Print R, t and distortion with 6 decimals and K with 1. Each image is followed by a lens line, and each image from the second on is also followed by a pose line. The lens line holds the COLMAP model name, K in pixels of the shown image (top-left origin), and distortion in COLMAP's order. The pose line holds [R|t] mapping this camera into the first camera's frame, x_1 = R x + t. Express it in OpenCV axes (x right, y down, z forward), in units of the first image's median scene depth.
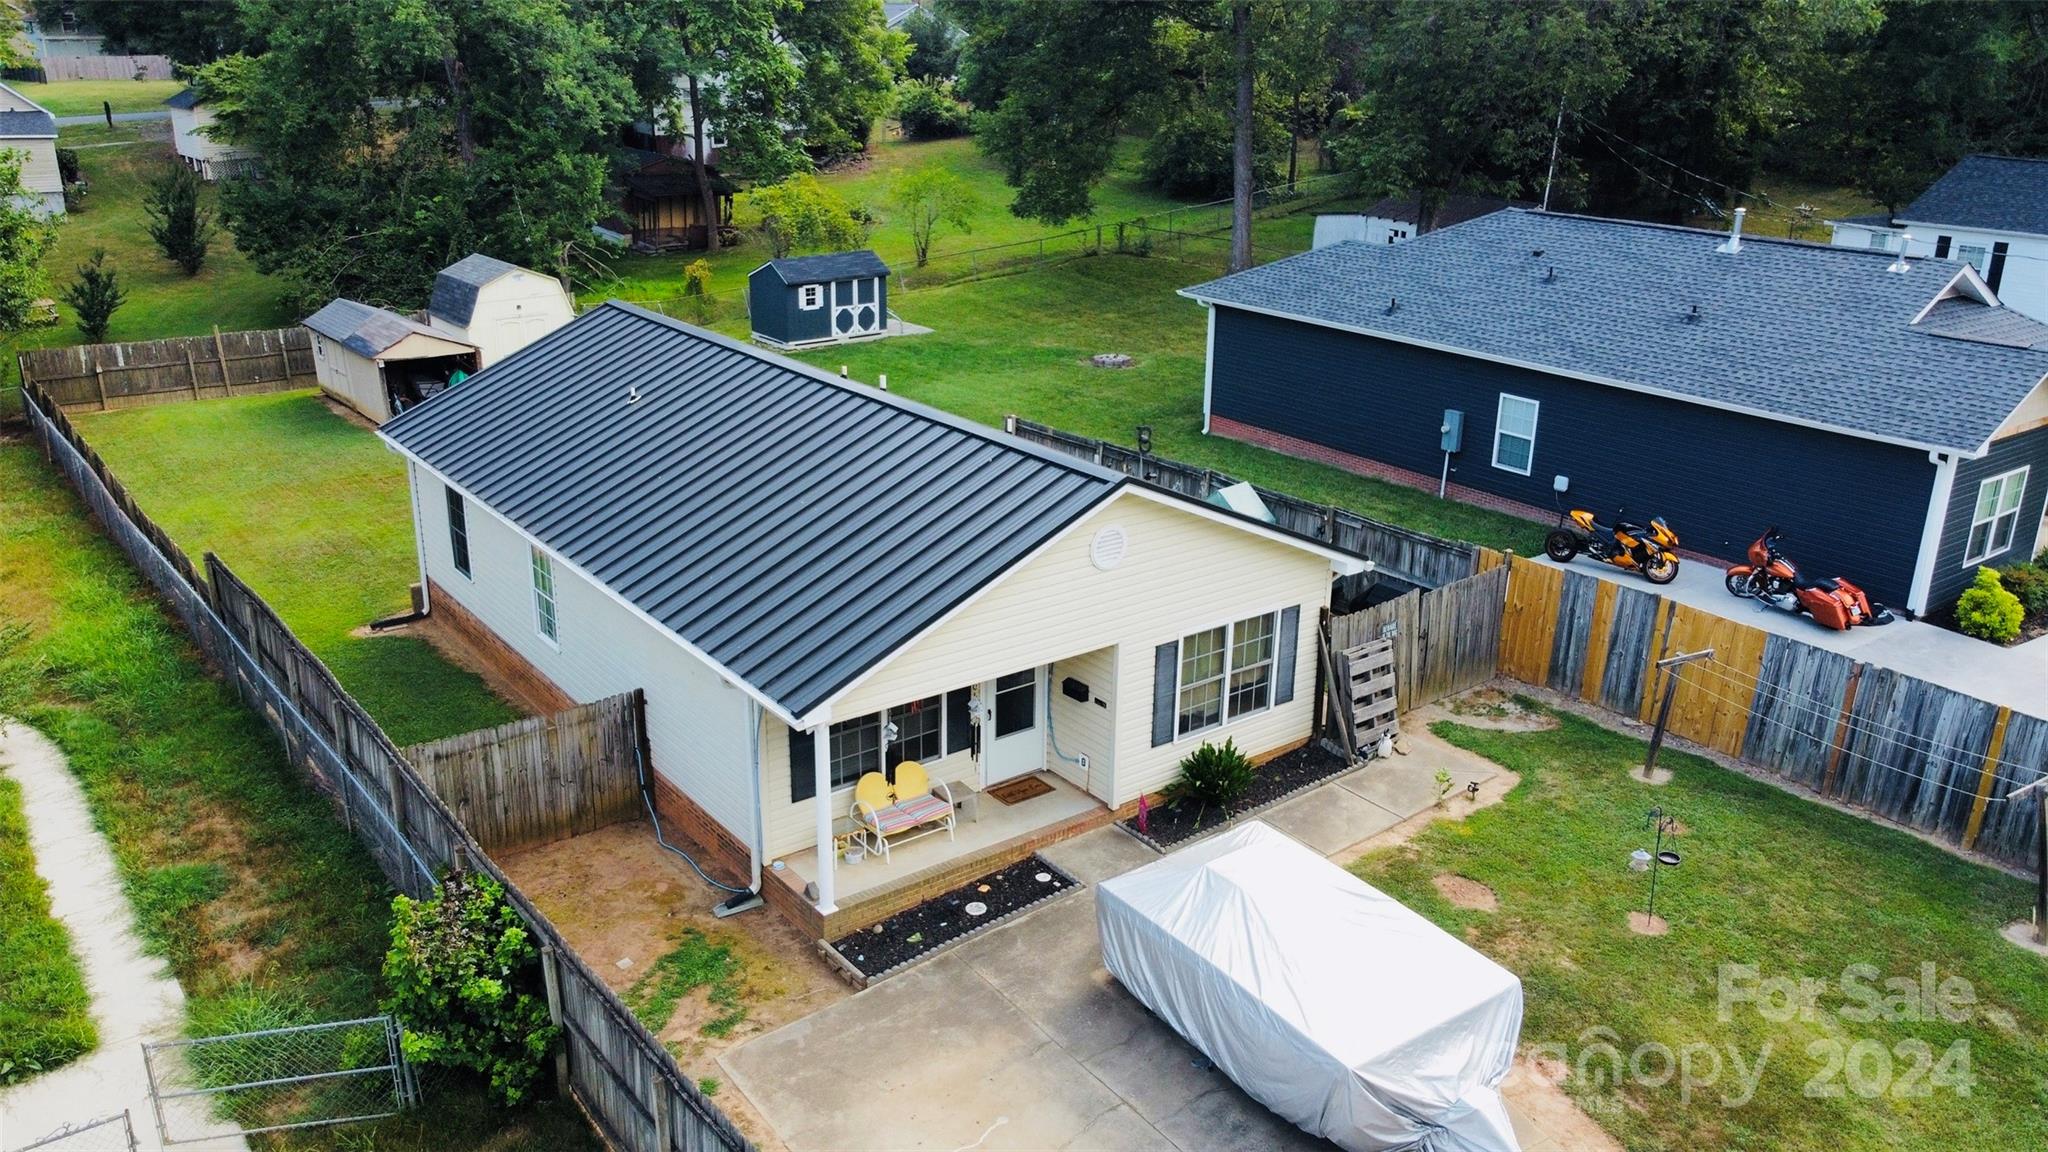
lens RADIAL K [[1556.9, 0, 1017.2], [0, 1556.9, 568.7], [0, 0, 1]] dist [-0.003176, -0.001984]
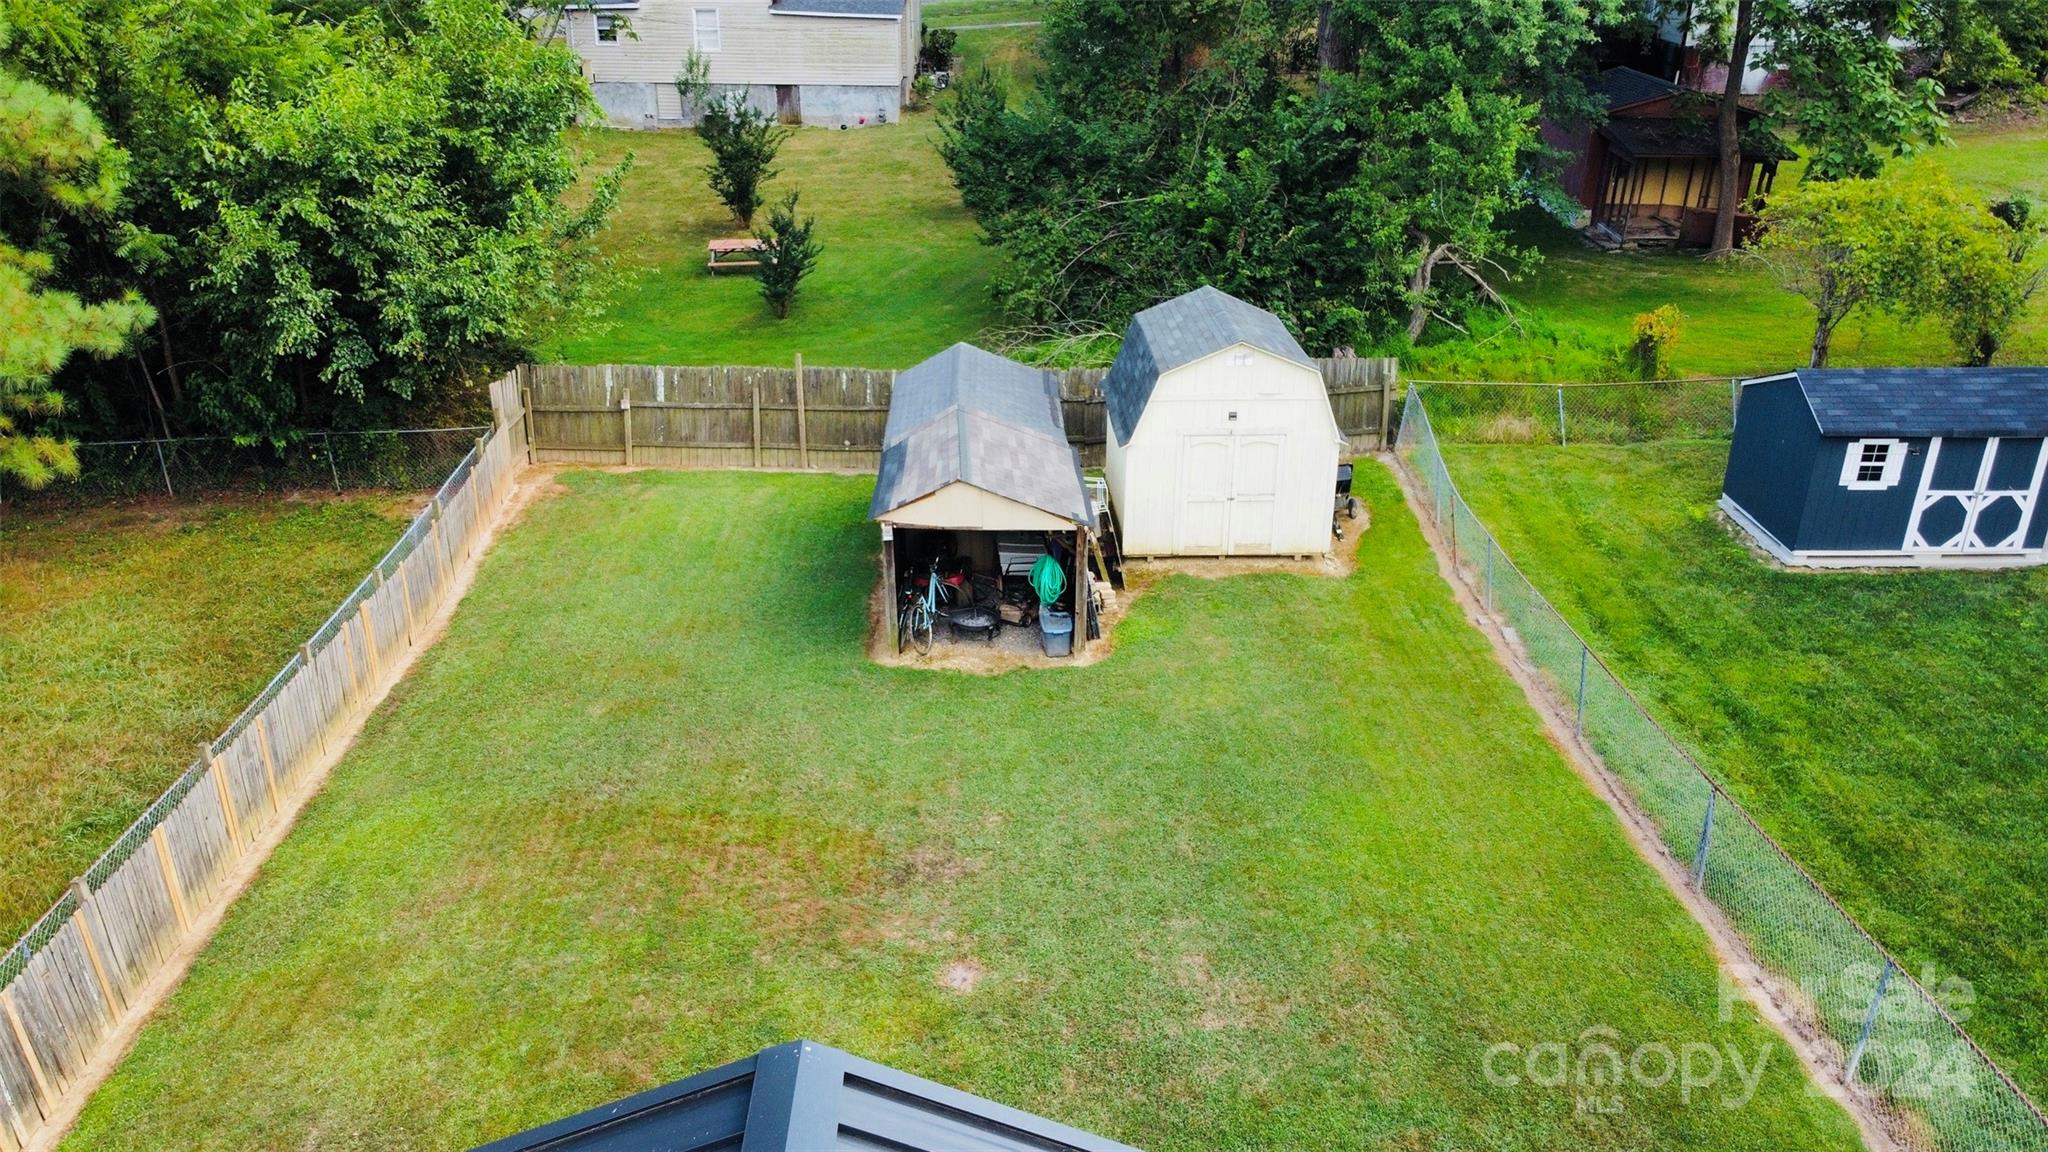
lens RADIAL K [[1556.9, 0, 1017.2], [0, 1556.9, 568.7], [0, 0, 1]] dist [-0.003176, -0.001984]
pose [[0.804297, 0.233686, -0.546348, -0.193721], [-0.194036, 0.972311, 0.130233, -0.382777], [0.561654, 0.001265, 0.827371, 1.199336]]
